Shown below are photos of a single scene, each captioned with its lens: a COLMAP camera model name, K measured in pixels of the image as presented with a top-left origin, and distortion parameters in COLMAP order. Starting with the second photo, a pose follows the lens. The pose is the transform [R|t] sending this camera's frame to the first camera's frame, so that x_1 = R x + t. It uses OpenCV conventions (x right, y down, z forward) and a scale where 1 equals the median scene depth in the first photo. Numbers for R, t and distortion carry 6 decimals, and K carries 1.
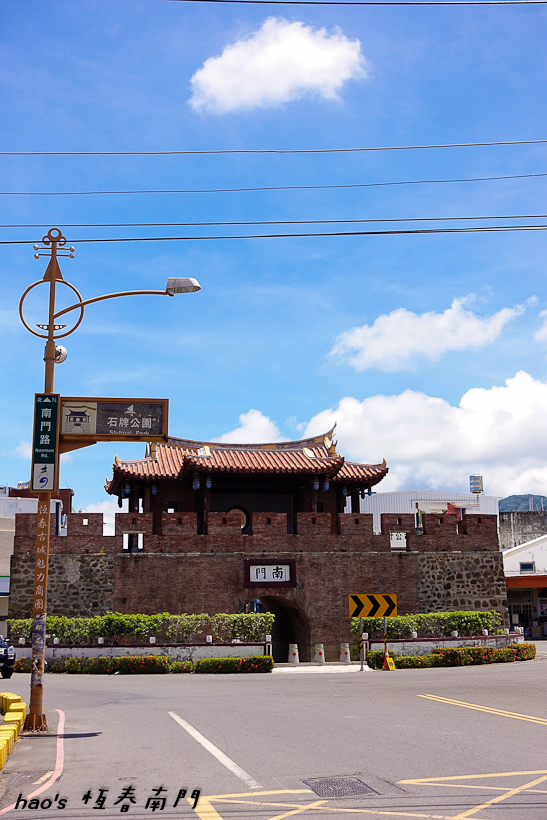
lens RADIAL K [[1071.0, 0, 273.7], [0, 1071.0, 411.3], [0, 0, 1]] dist [0.041168, 0.000000]
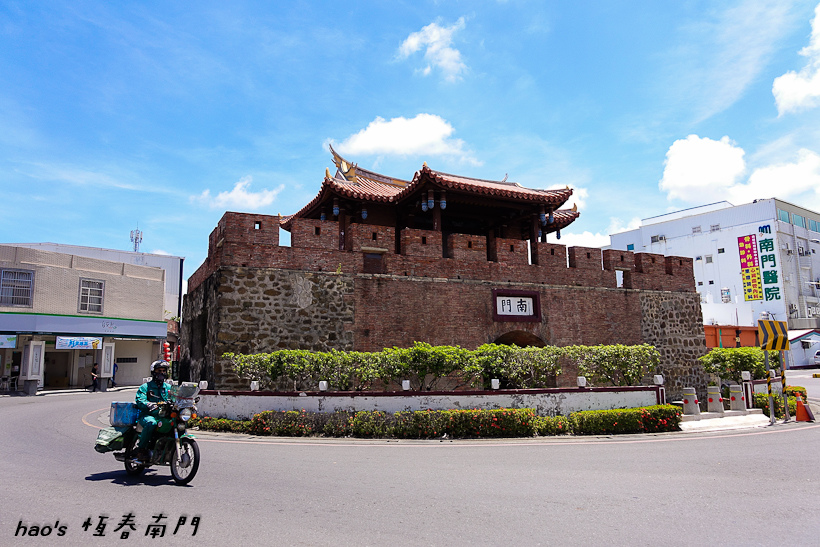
lens RADIAL K [[569.1, 0, 409.2], [0, 569.1, 271.7], [0, 0, 1]] dist [-0.006665, -0.001037]
pose [[0.961725, 0.042476, 0.270703, -0.220013], [-0.049827, 0.998551, 0.020338, 0.119767], [-0.269447, -0.033048, 0.962448, 0.581959]]
